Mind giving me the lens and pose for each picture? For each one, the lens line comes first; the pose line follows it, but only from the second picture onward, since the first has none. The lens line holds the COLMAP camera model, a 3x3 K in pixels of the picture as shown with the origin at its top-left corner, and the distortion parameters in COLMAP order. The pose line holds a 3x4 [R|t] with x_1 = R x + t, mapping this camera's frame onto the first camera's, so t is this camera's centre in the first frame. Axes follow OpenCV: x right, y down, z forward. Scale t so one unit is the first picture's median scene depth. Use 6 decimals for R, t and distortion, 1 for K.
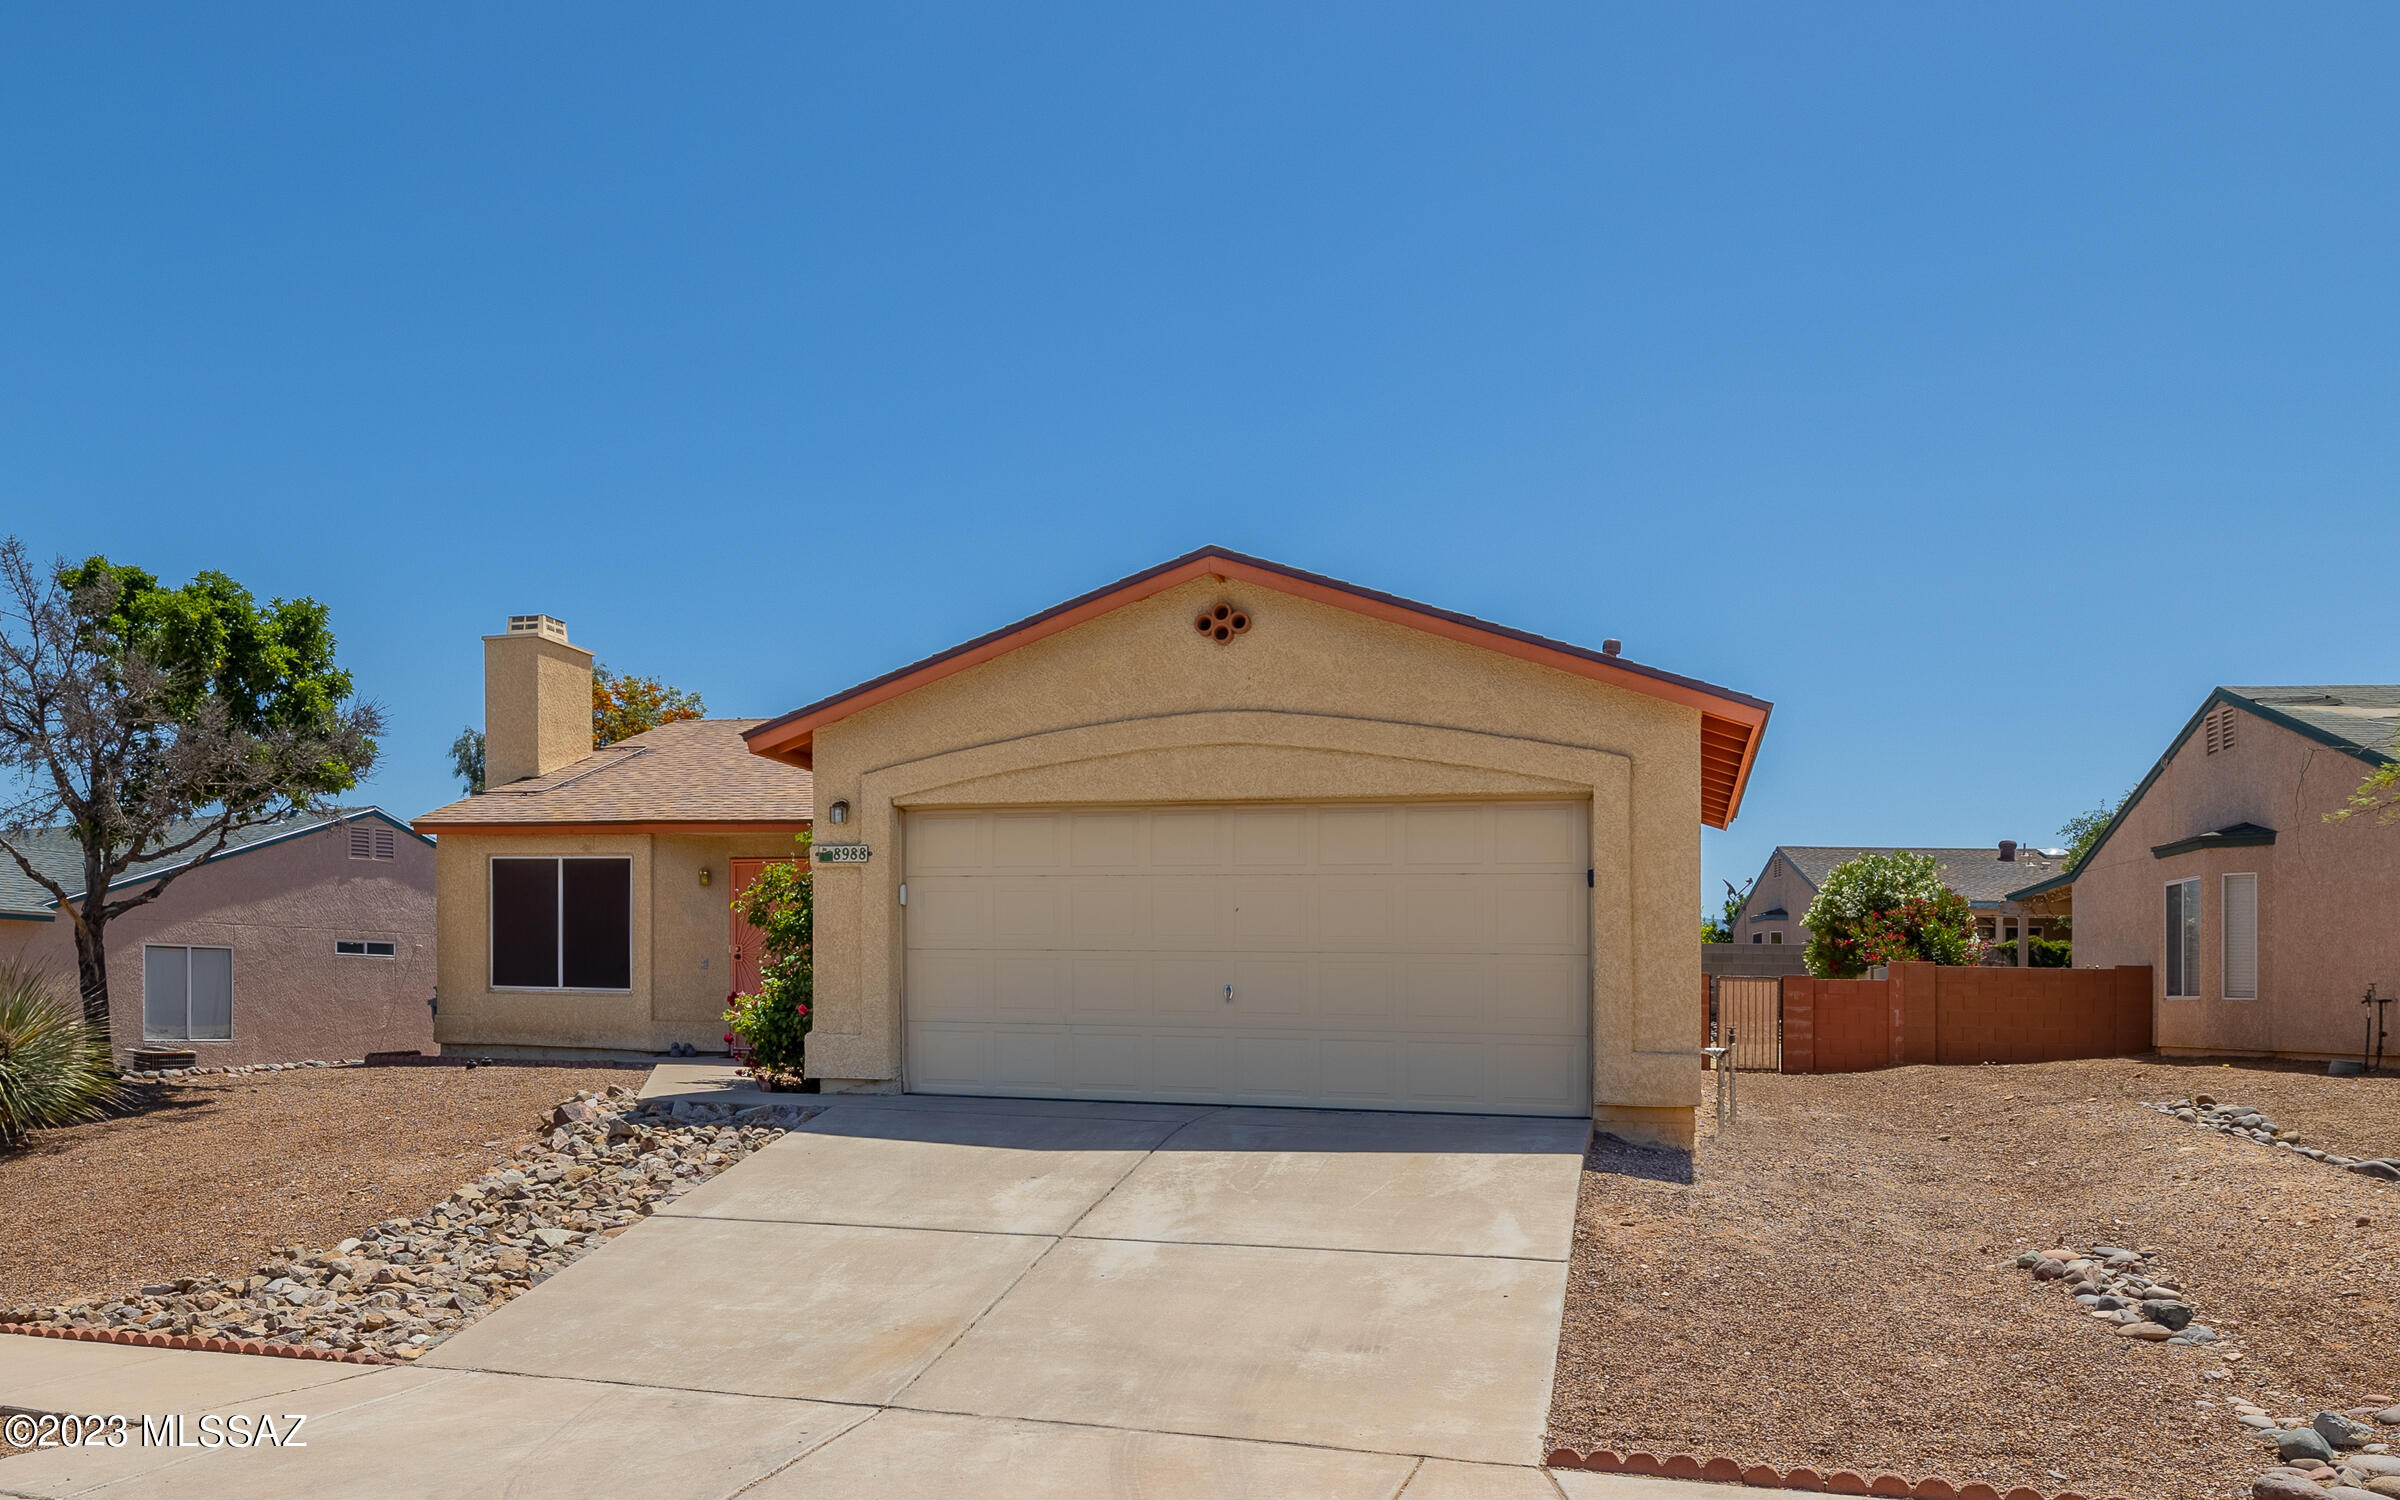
lens RADIAL K [[1528.4, 0, 1200.0], [0, 1528.4, 750.0], [0, 0, 1]] dist [-0.000715, 0.000915]
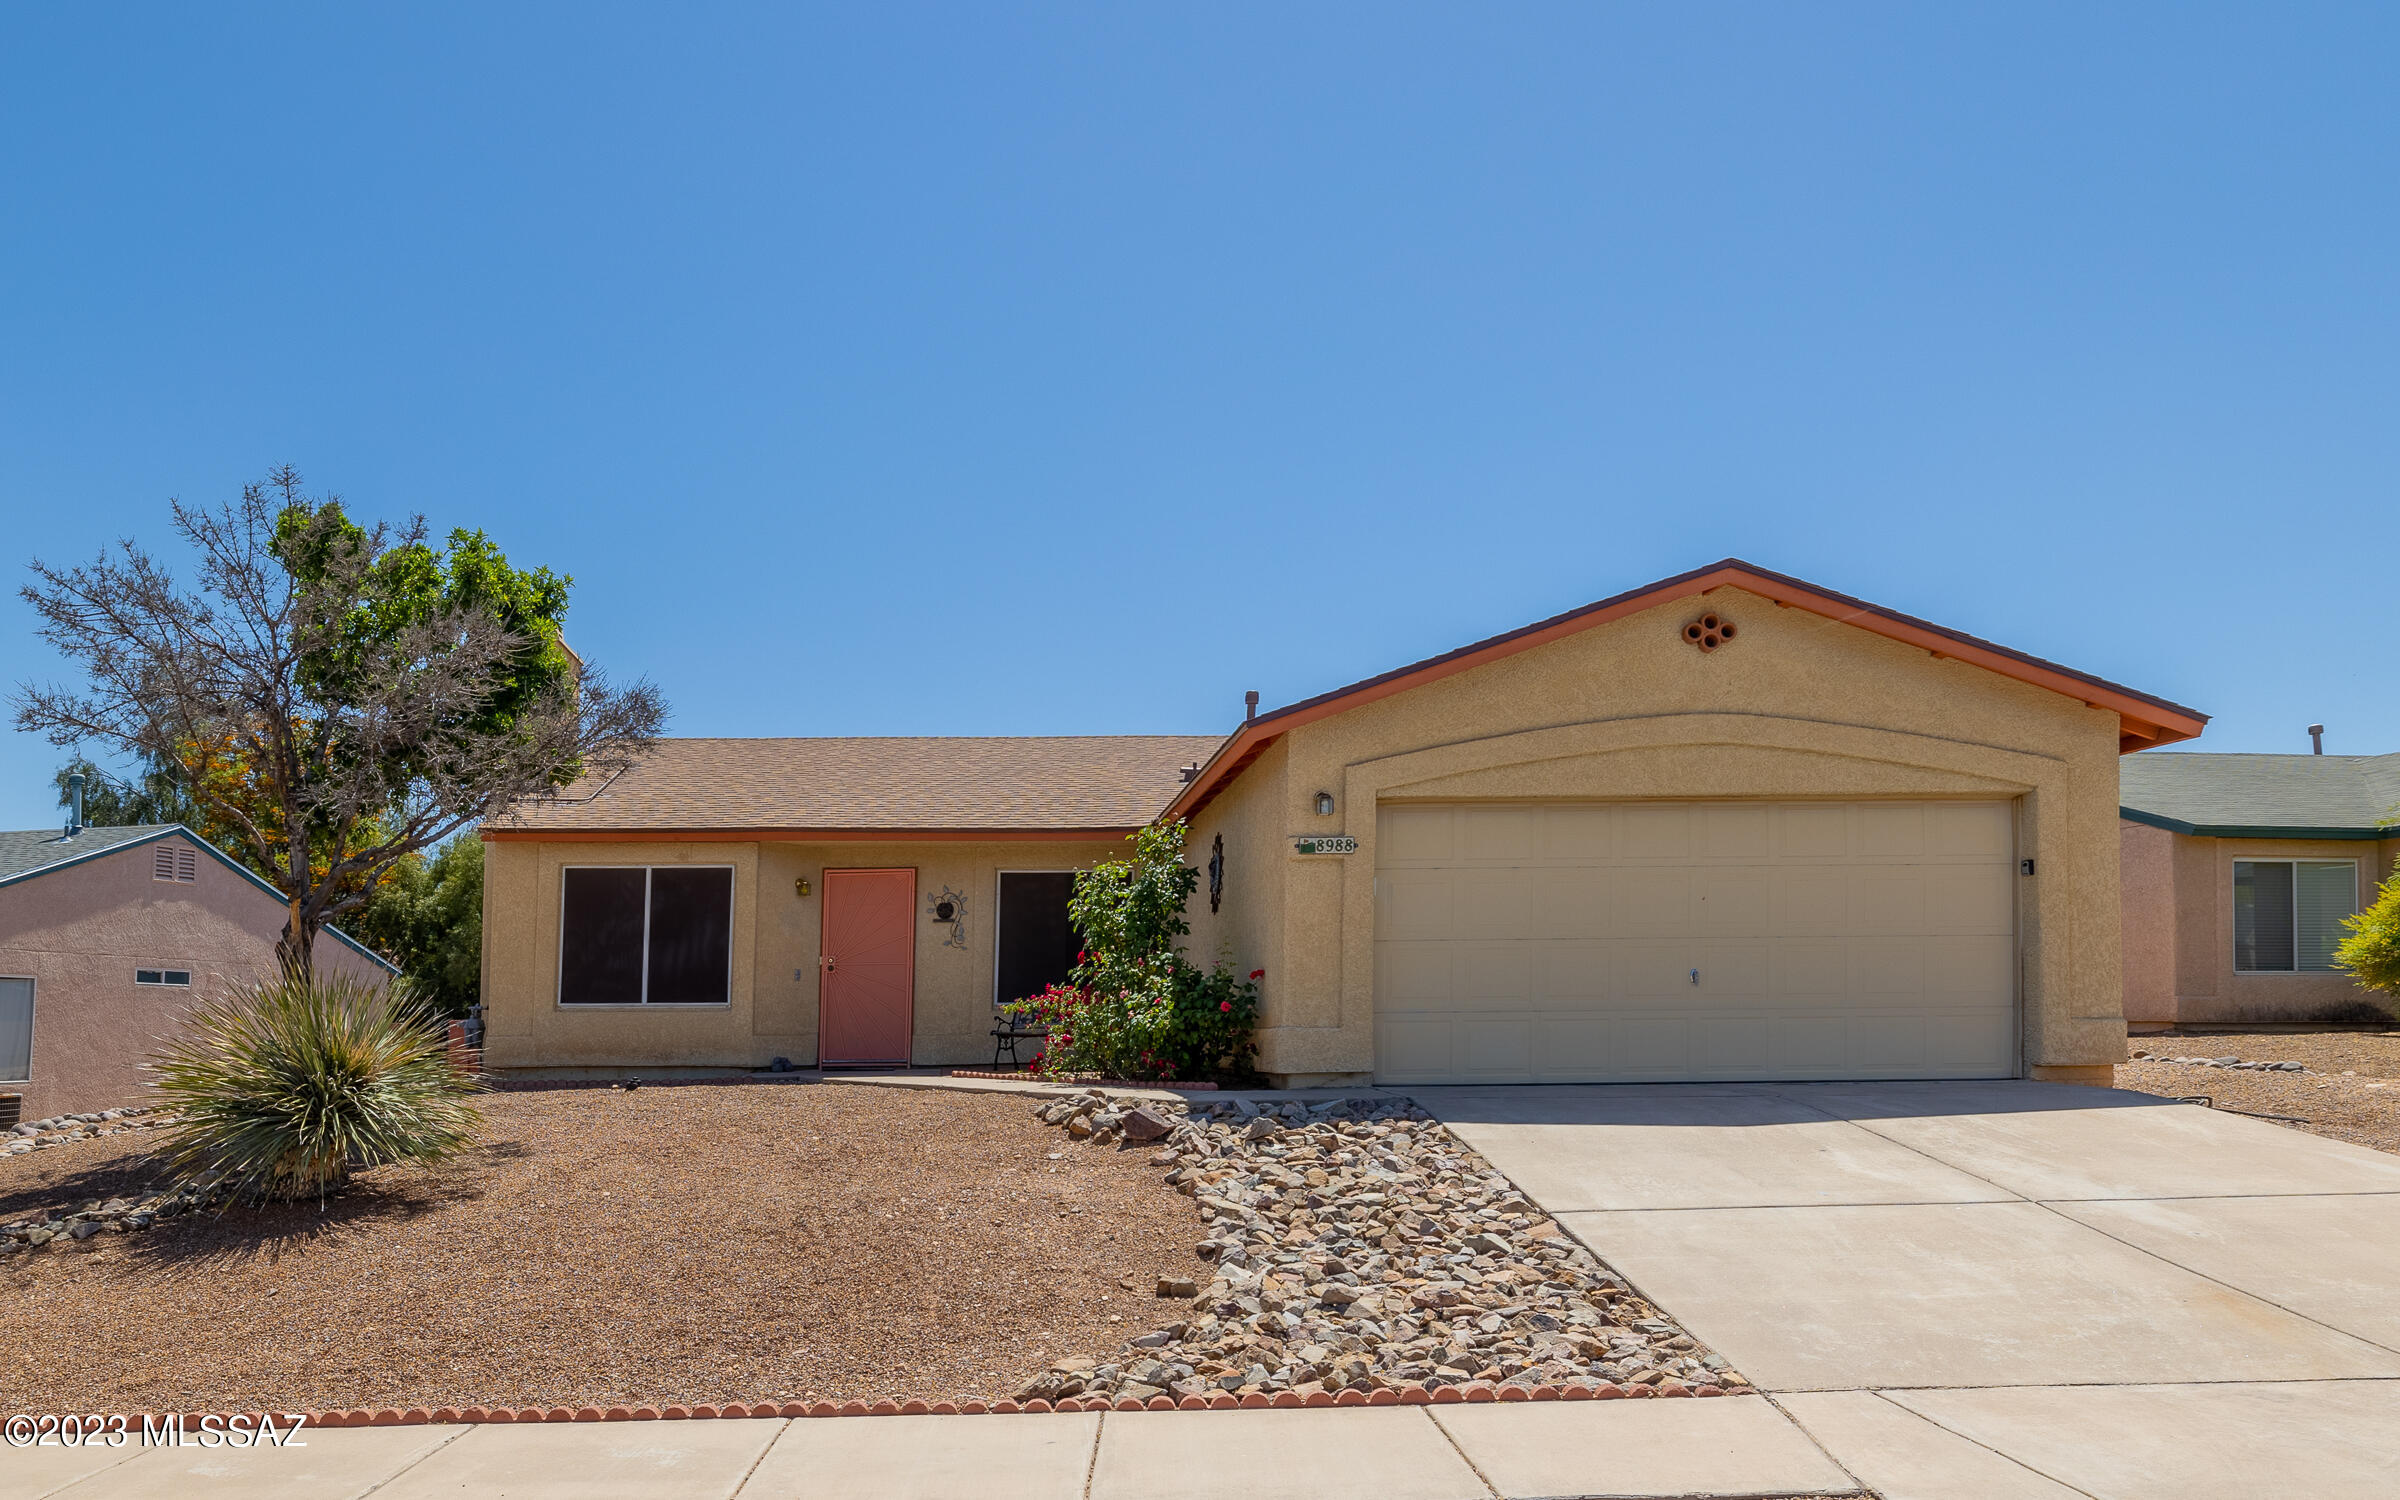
lens RADIAL K [[1319.4, 0, 1200.0], [0, 1319.4, 740.8], [0, 0, 1]] dist [-0.000901, -0.000390]
pose [[0.962153, 0.029410, 0.270918, -0.571800], [-0.017727, 0.998808, -0.045471, 0.041966], [-0.271932, 0.038948, 0.961528, 0.198035]]
